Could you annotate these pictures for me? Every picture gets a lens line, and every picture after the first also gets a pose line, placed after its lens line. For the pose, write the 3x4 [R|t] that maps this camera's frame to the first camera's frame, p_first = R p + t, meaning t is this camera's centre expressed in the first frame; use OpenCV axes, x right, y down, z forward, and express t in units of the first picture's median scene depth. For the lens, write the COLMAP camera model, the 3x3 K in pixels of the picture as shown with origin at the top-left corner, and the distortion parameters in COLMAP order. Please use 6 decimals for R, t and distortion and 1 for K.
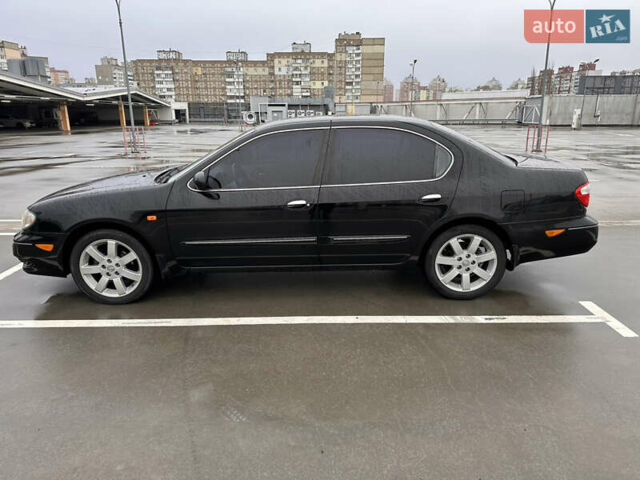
lens RADIAL K [[441.8, 0, 320.7], [0, 441.8, 243.5], [0, 0, 1]] dist [0.075279, -0.095570]
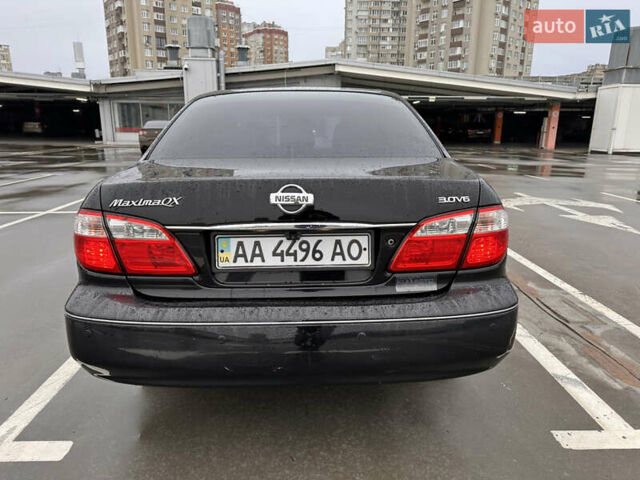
lens RADIAL K [[439.4, 0, 318.8], [0, 439.4, 245.0], [0, 0, 1]] dist [0.084803, -0.091884]
pose [[0.024396, 0.267020, -0.963382, 0.069459], [-0.294392, 0.922857, 0.248333, -0.018919], [0.955373, 0.277554, 0.101123, 0.080086]]
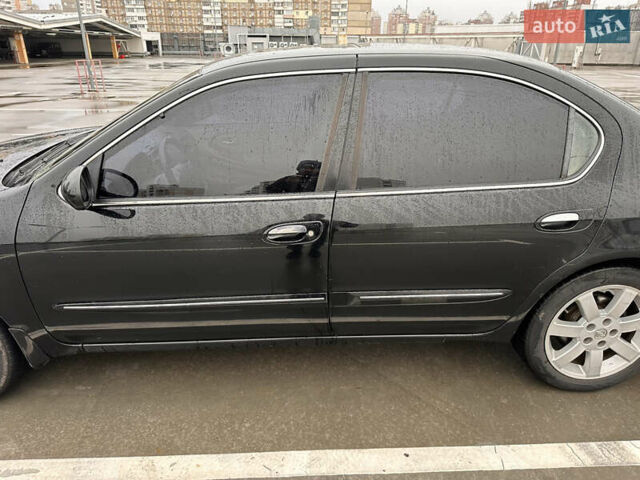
lens RADIAL K [[450.8, 0, 320.0], [0, 450.8, 240.0], [0, 0, 1]] dist [-0.000065, -0.000533]
pose [[0.999415, -0.001295, 0.034186, -0.002232], [-0.002833, 0.992721, 0.120405, -0.009082], [-0.034093, -0.120432, 0.992136, 0.032824]]
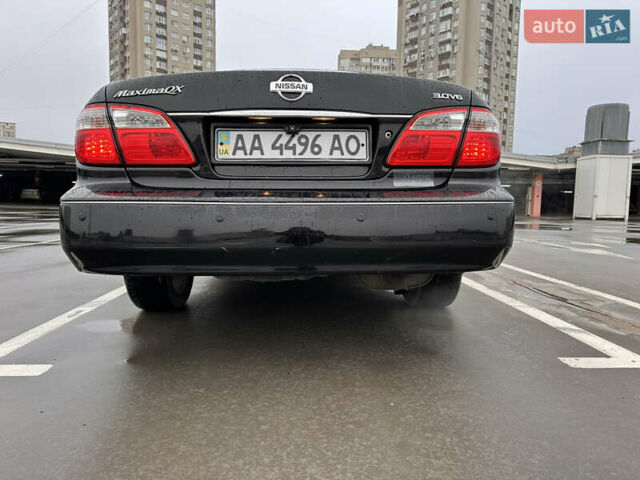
lens RADIAL K [[441.8, 0, 320.7], [0, 441.8, 243.5], [0, 0, 1]] dist [0.075279, -0.095570]
pose [[0.043404, 0.105983, -0.993420, 0.071815], [-0.301550, 0.949371, 0.088109, -0.007835], [0.952462, 0.295741, 0.073166, 0.083097]]
